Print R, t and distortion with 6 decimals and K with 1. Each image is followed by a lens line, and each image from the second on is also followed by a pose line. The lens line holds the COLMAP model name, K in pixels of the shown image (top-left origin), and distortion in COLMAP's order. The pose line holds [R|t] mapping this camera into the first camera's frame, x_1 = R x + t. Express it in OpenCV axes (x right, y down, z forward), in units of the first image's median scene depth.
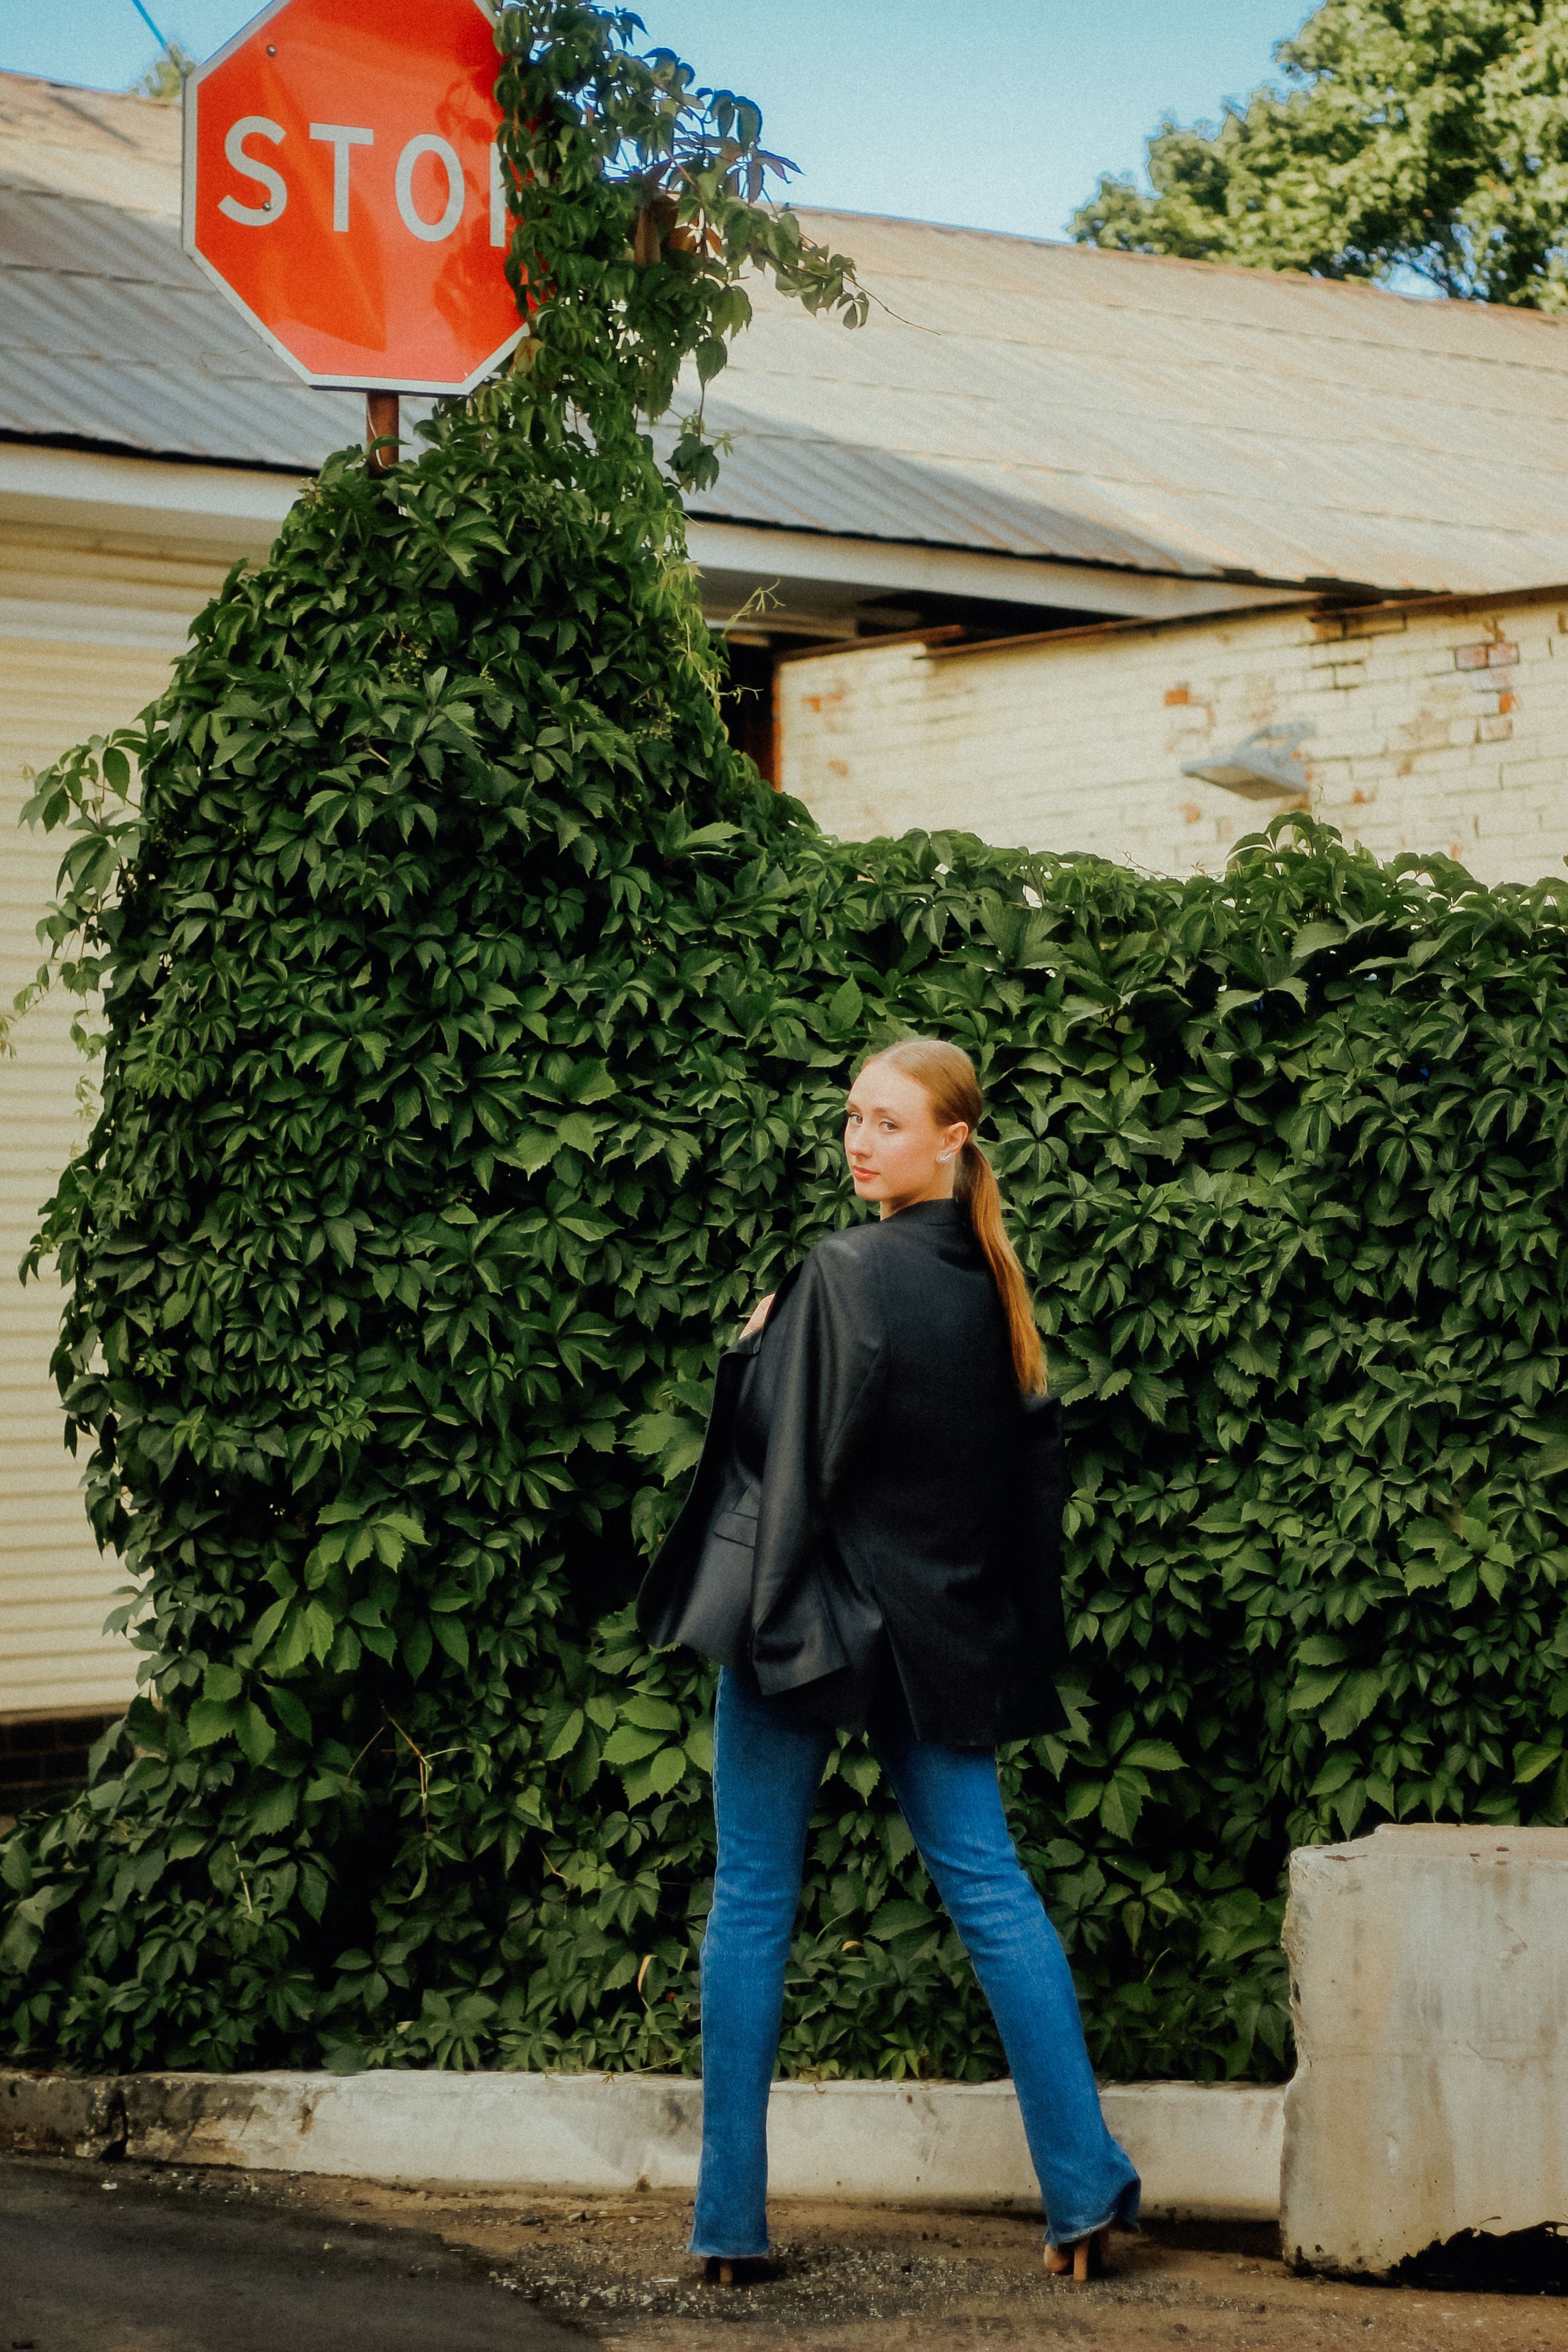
lens RADIAL K [[5784.5, 0, 790.2], [0, 5784.5, 1128.9], [0, 0, 1]] dist [-0.096162, 0.000000]
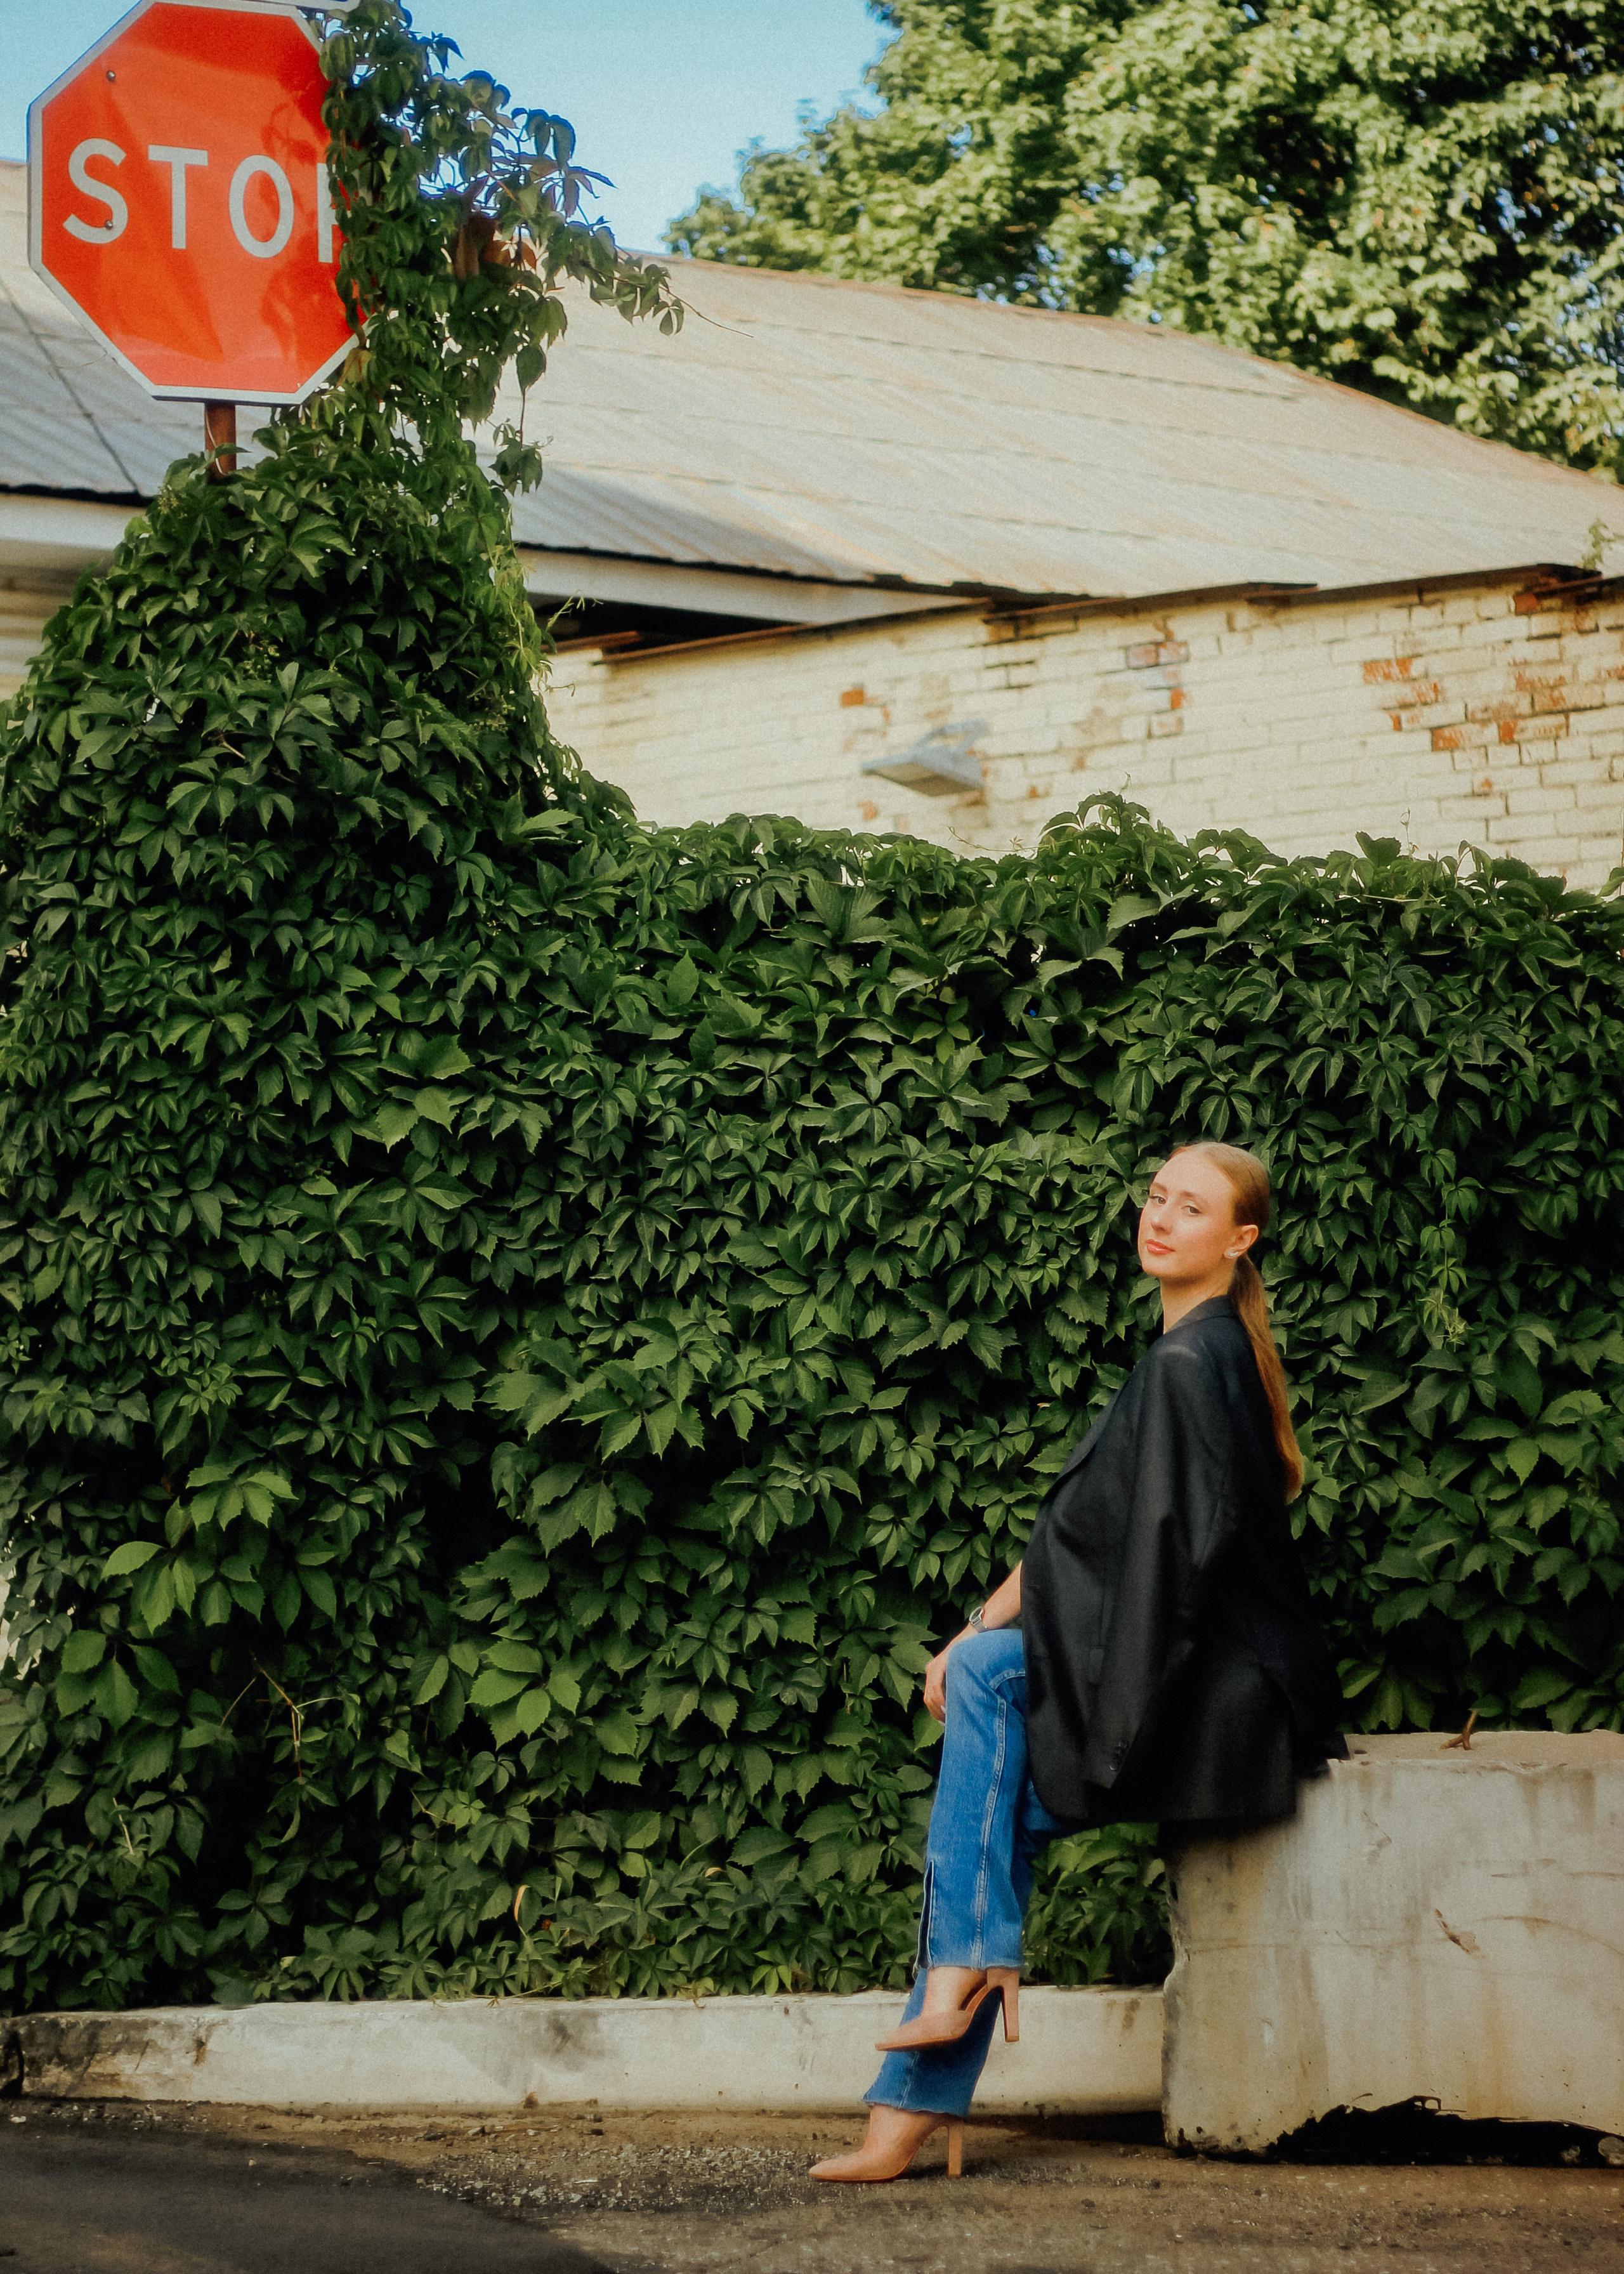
lens RADIAL K [[5778.0, 0, 825.2], [0, 5778.0, 1132.9], [0, 0, 1]] dist [-0.121885, 0.000000]
pose [[0.996091, -0.017170, 0.086647, -0.056618], [0.017364, 0.999848, -0.001479, 0.008326], [-0.086609, 0.002978, 0.996238, -0.049129]]
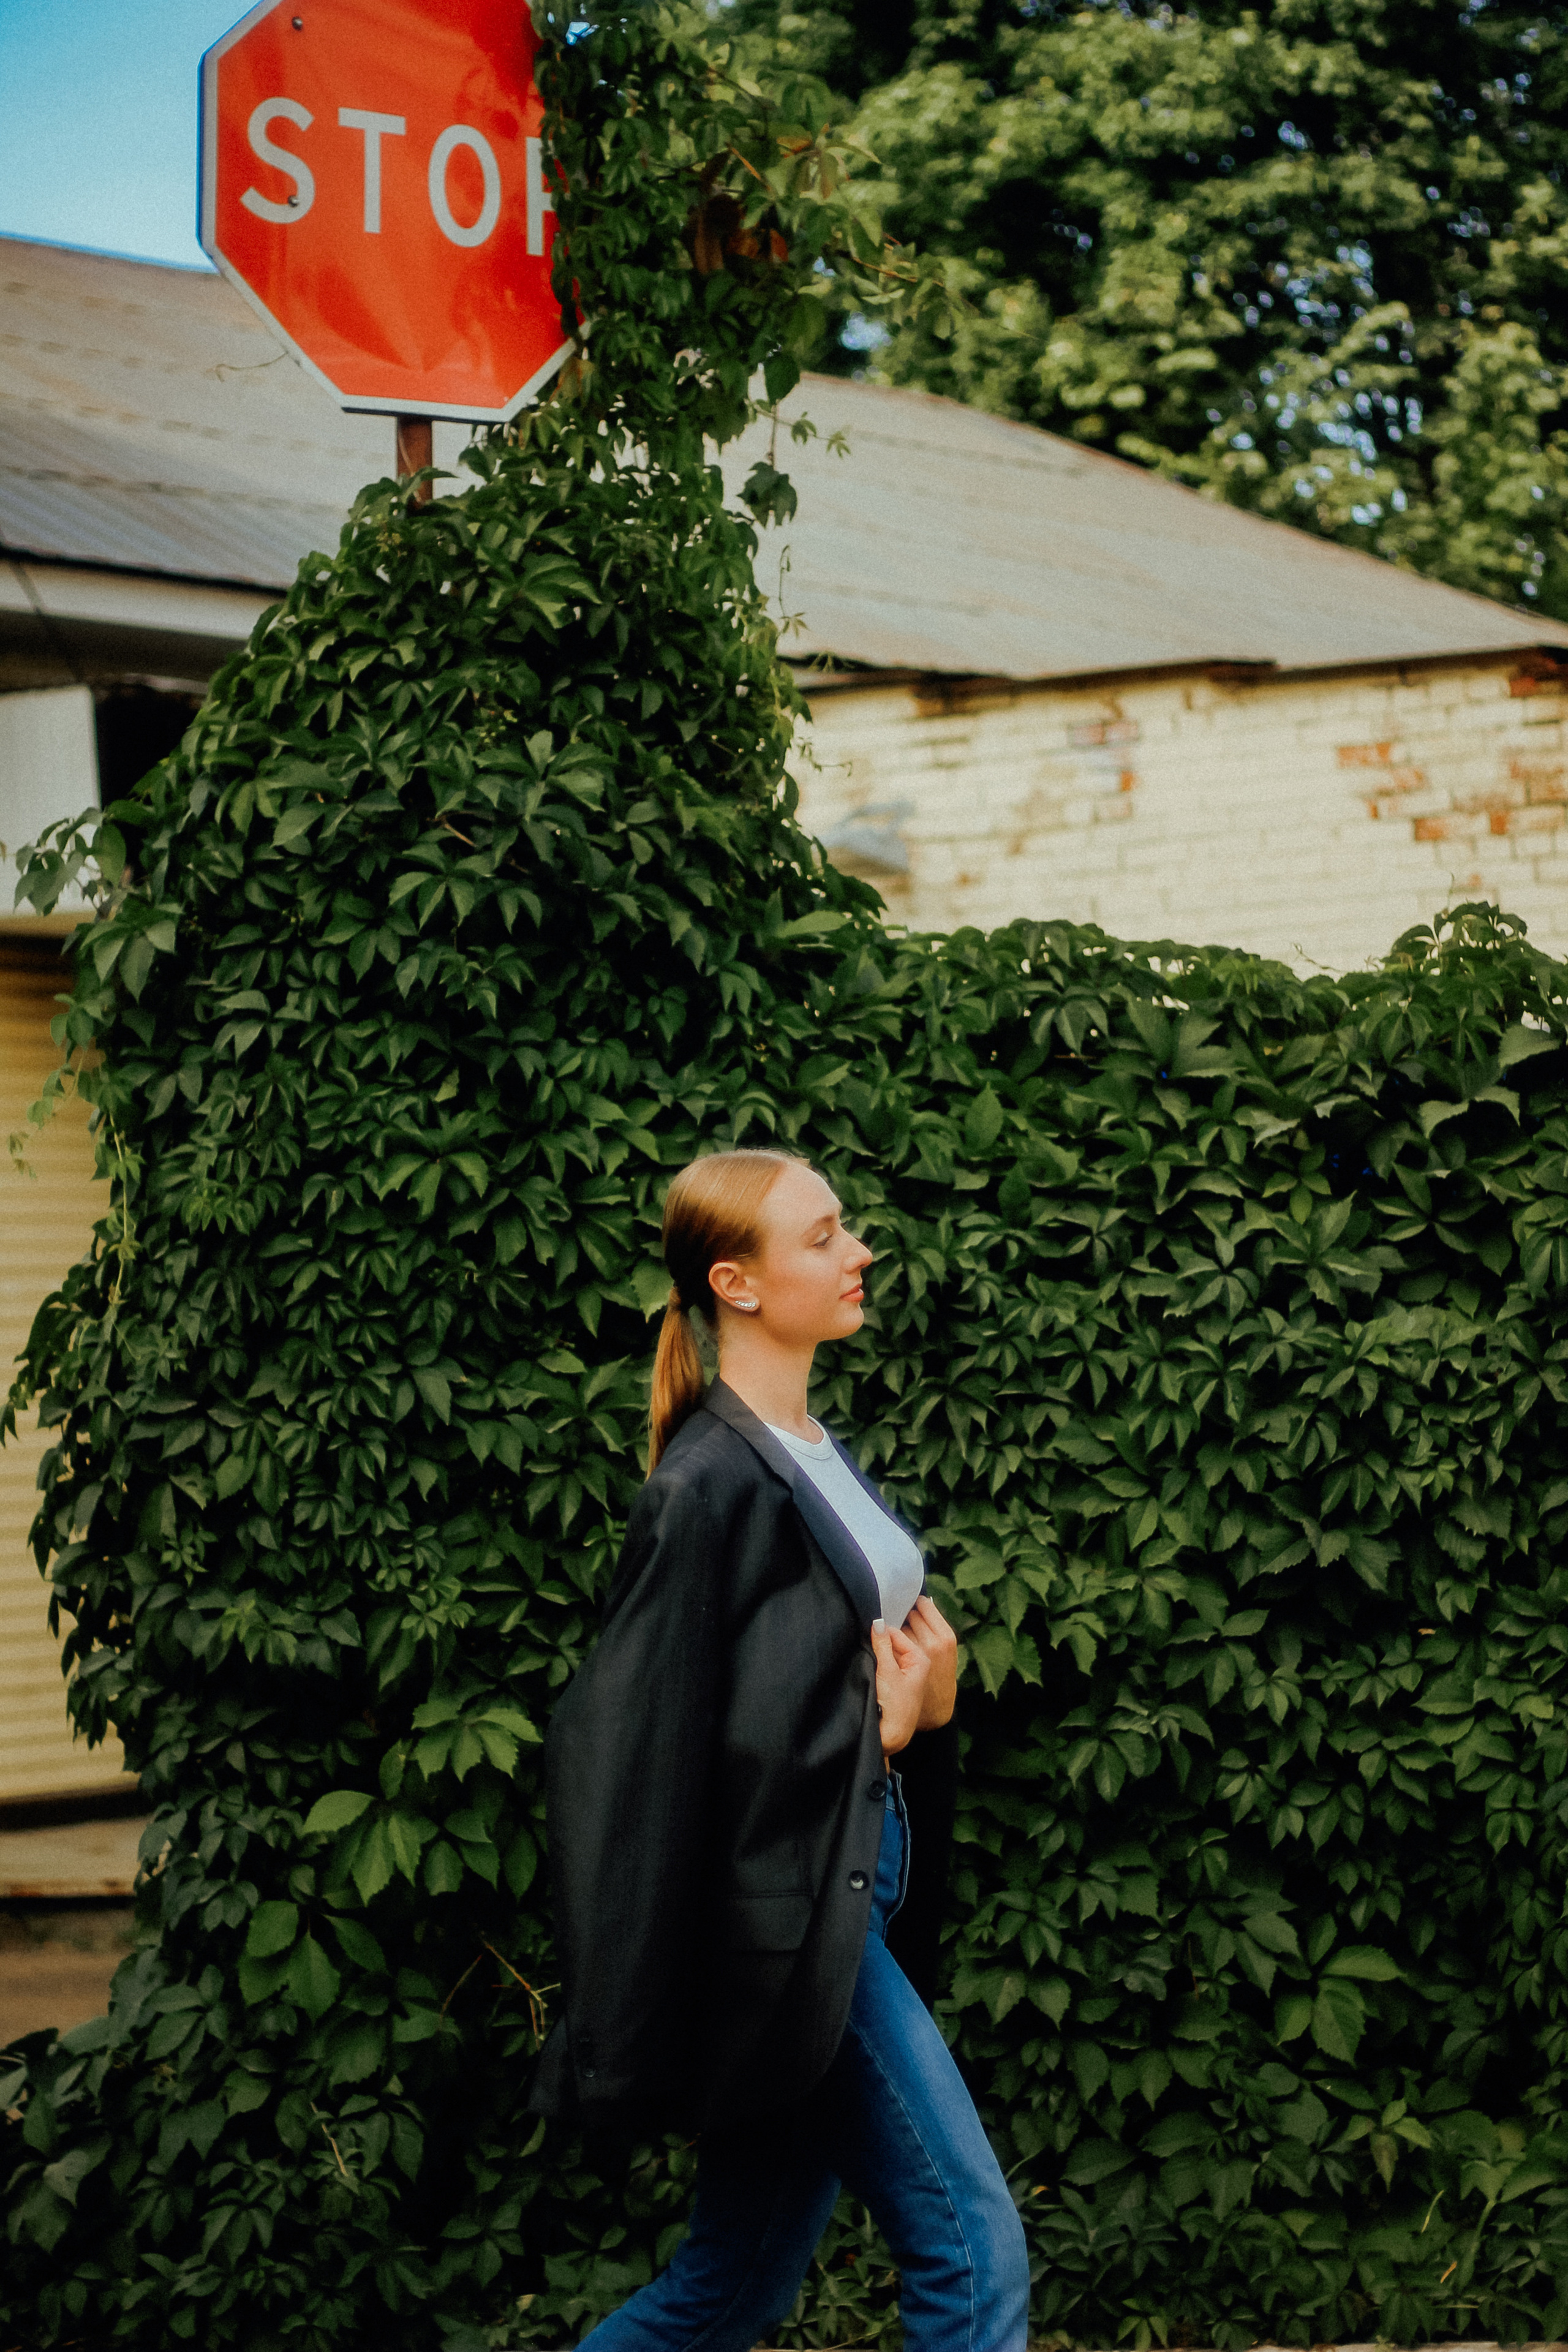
lens RADIAL K [[5528.9, 0, 774.0], [0, 5528.9, 1171.4], [0, 0, 1]] dist [-0.100266, 0.000000]
pose [[0.987018, -0.005061, 0.160532, -0.159269], [0.005609, 0.999980, -0.002959, -0.011143], [-0.160514, 0.003821, 0.987026, 0.175260]]
